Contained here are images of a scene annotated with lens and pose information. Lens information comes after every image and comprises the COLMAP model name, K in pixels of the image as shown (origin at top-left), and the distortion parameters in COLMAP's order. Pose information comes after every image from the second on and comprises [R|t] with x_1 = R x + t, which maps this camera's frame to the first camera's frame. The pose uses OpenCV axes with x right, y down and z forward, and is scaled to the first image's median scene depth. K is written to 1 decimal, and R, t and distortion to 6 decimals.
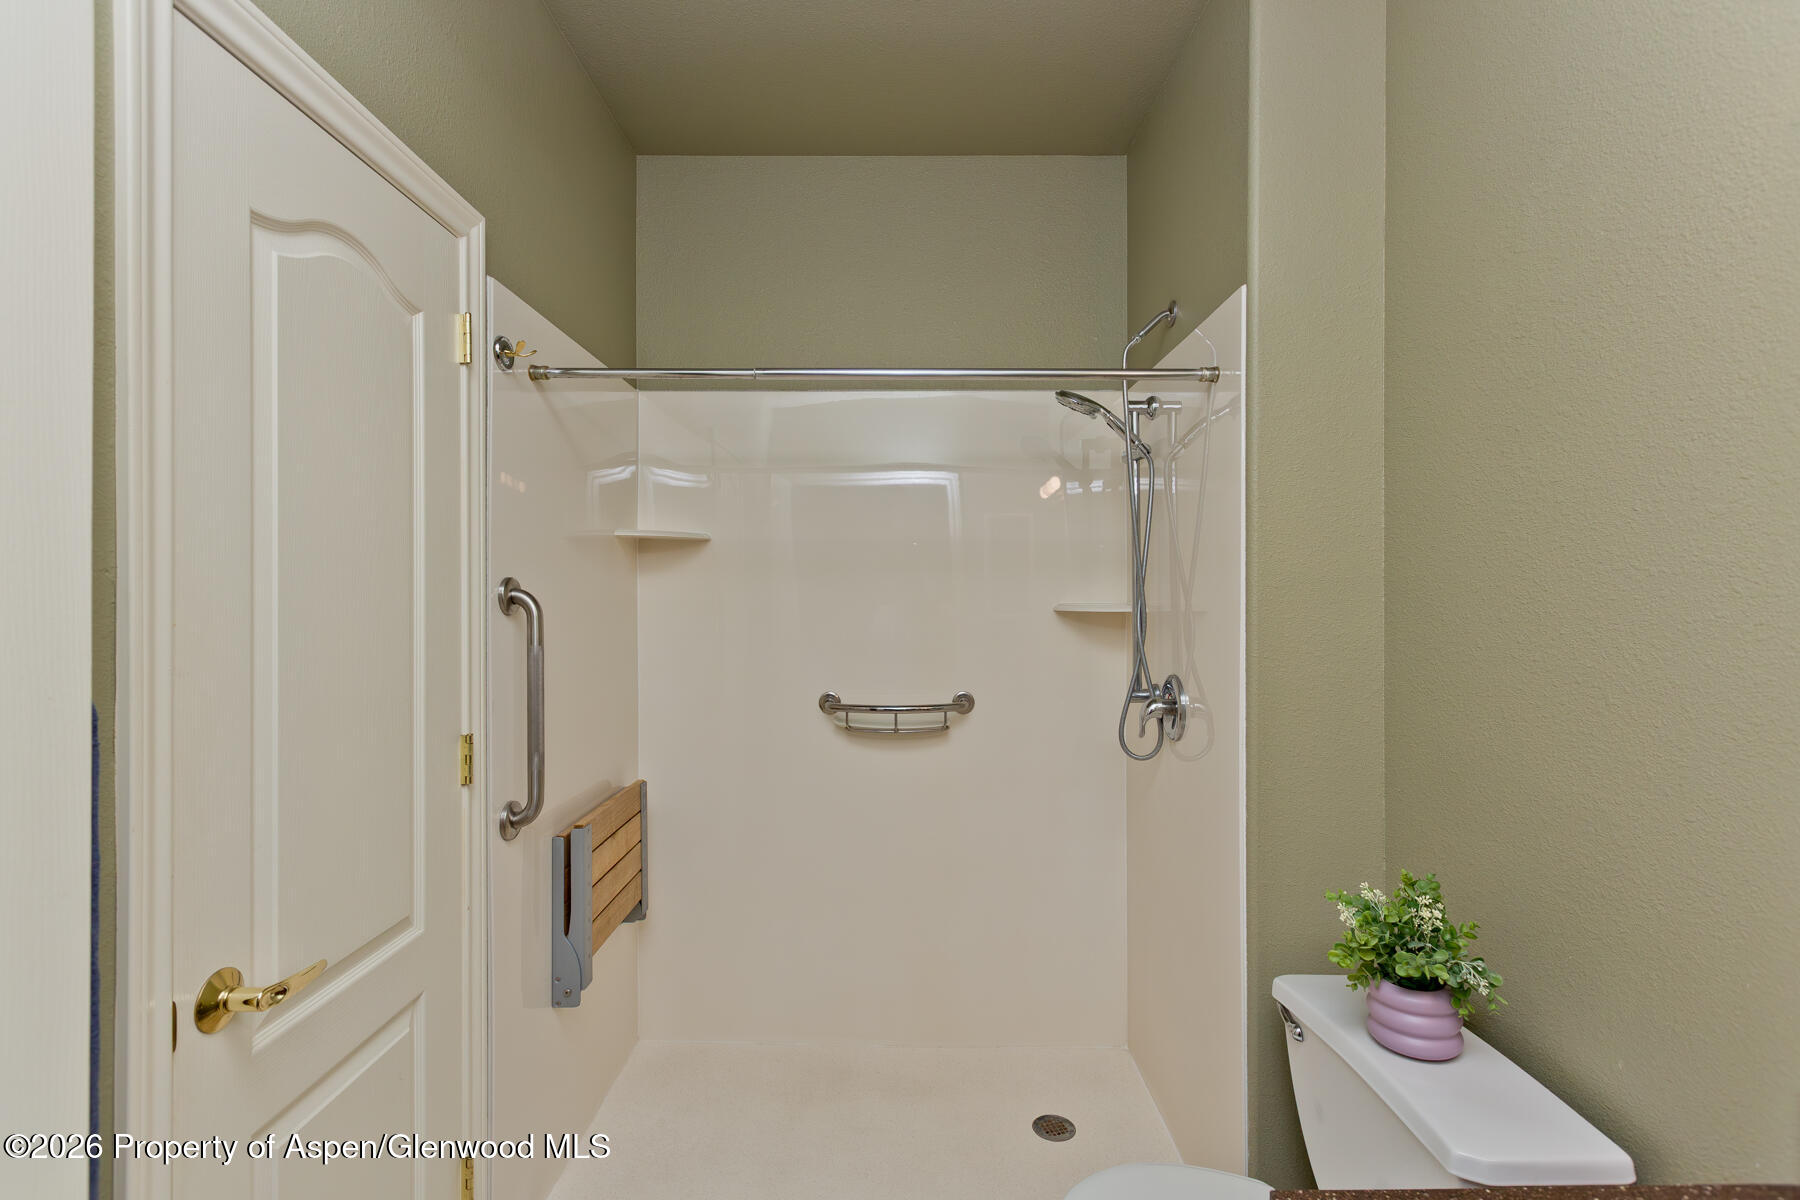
lens RADIAL K [[846.0, 0, 890.7], [0, 846.0, 594.8], [0, 0, 1]] dist [0.017381, 0.000957]
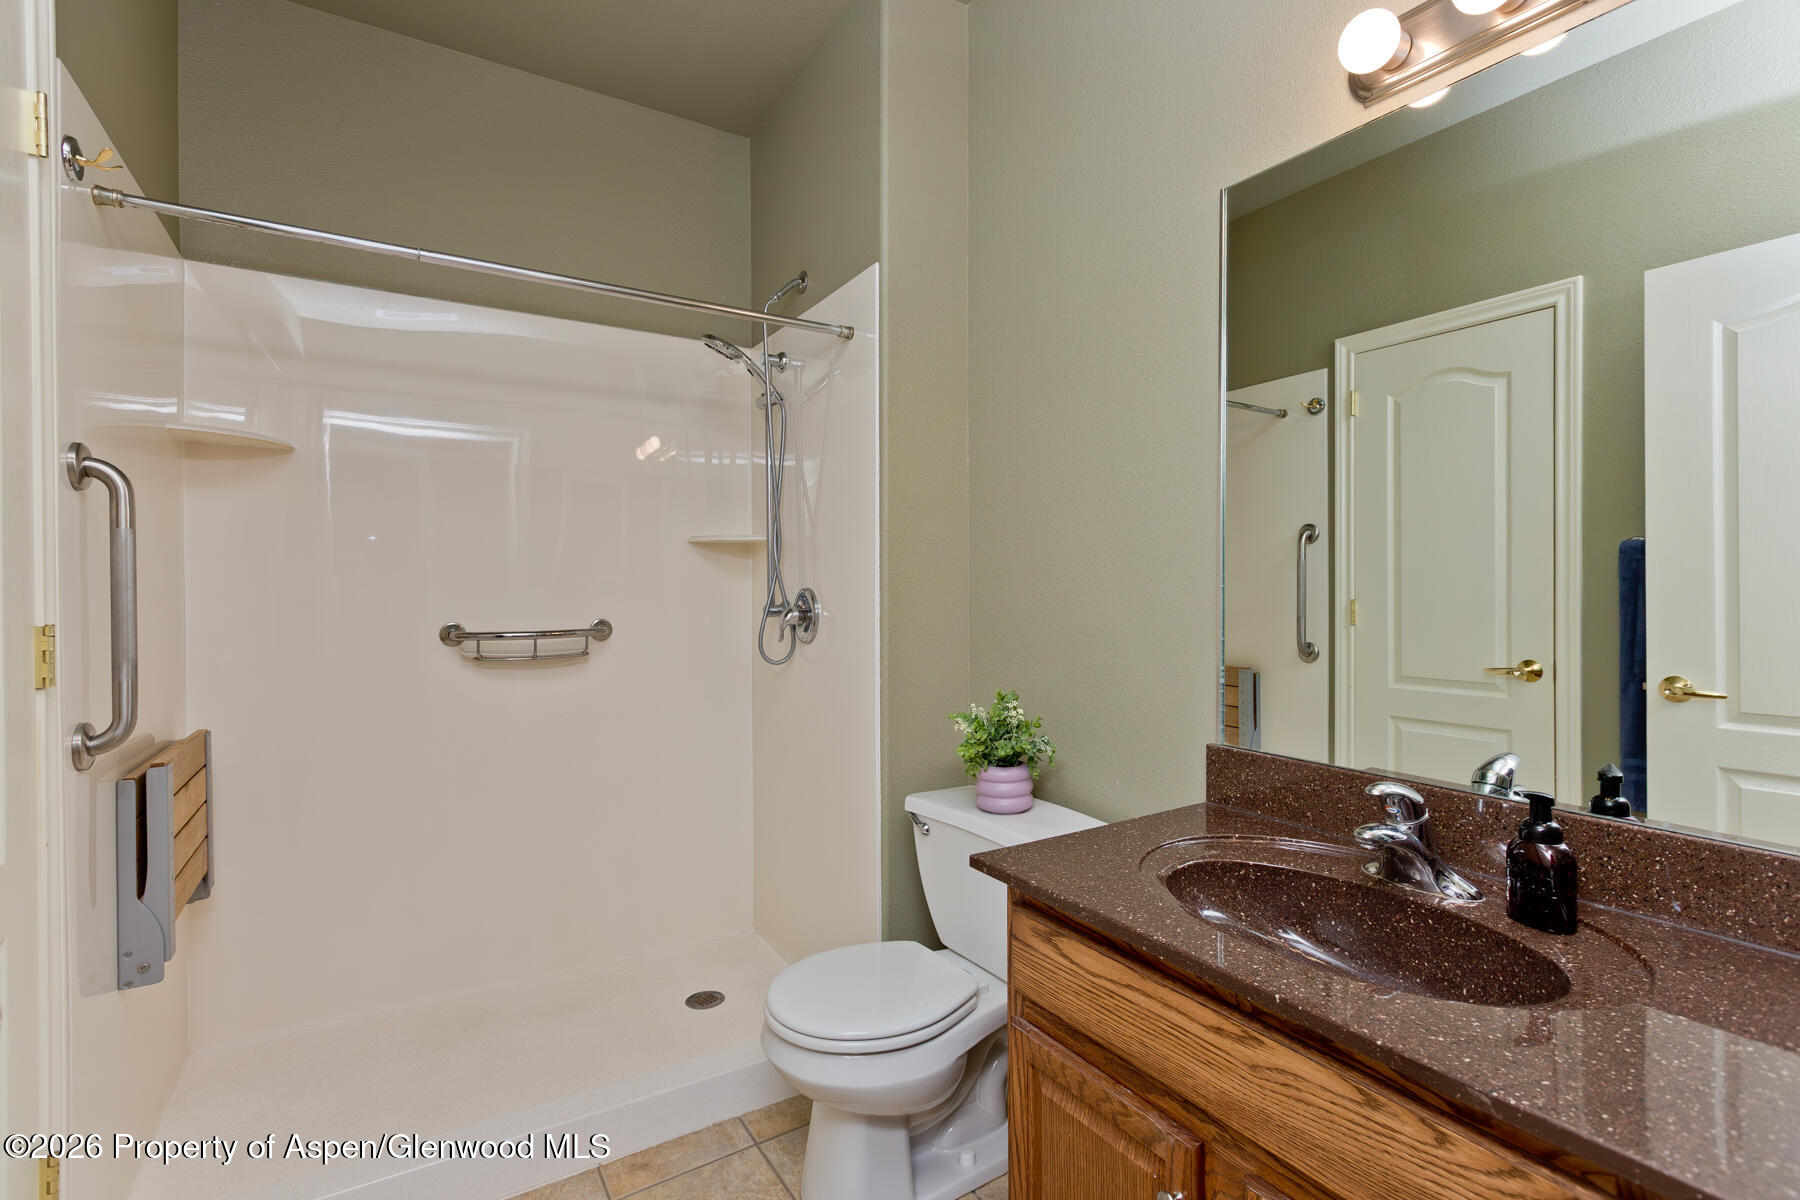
lens RADIAL K [[846.0, 0, 890.7], [0, 846.0, 594.8], [0, 0, 1]] dist [0.017381, 0.000957]
pose [[0.854494, -0.004416, 0.519442, -0.191127], [0.003249, 0.999990, 0.003157, 0.107152], [-0.519451, -0.001010, 0.854500, -0.077136]]
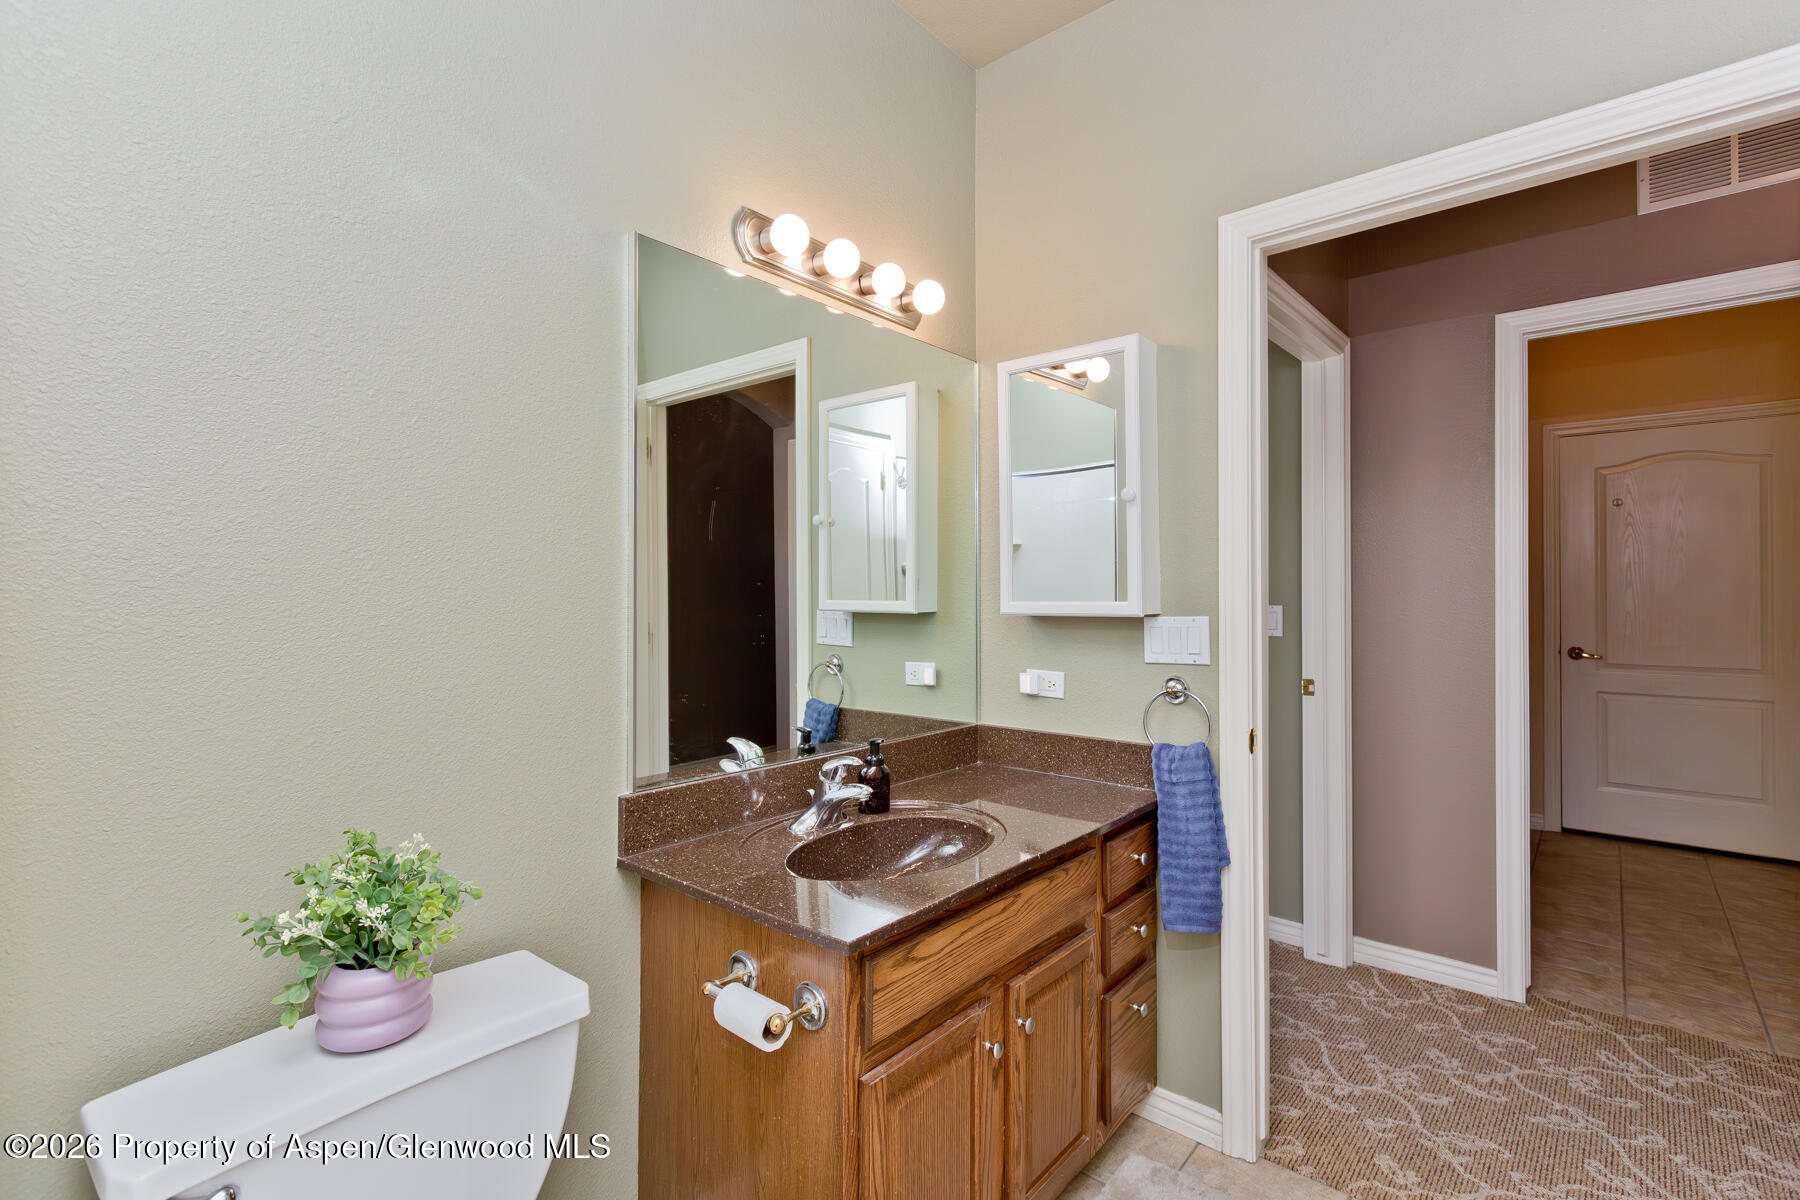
lens RADIAL K [[813.1, 0, 906.8], [0, 813.1, 585.4], [0, 0, 1]] dist [0.000660, -0.000151]
pose [[-0.765305, 0.006180, 0.643639, -0.189273], [-0.000706, 0.999945, -0.010440, 0.064294], [-0.643668, -0.008444, -0.765258, 1.052483]]
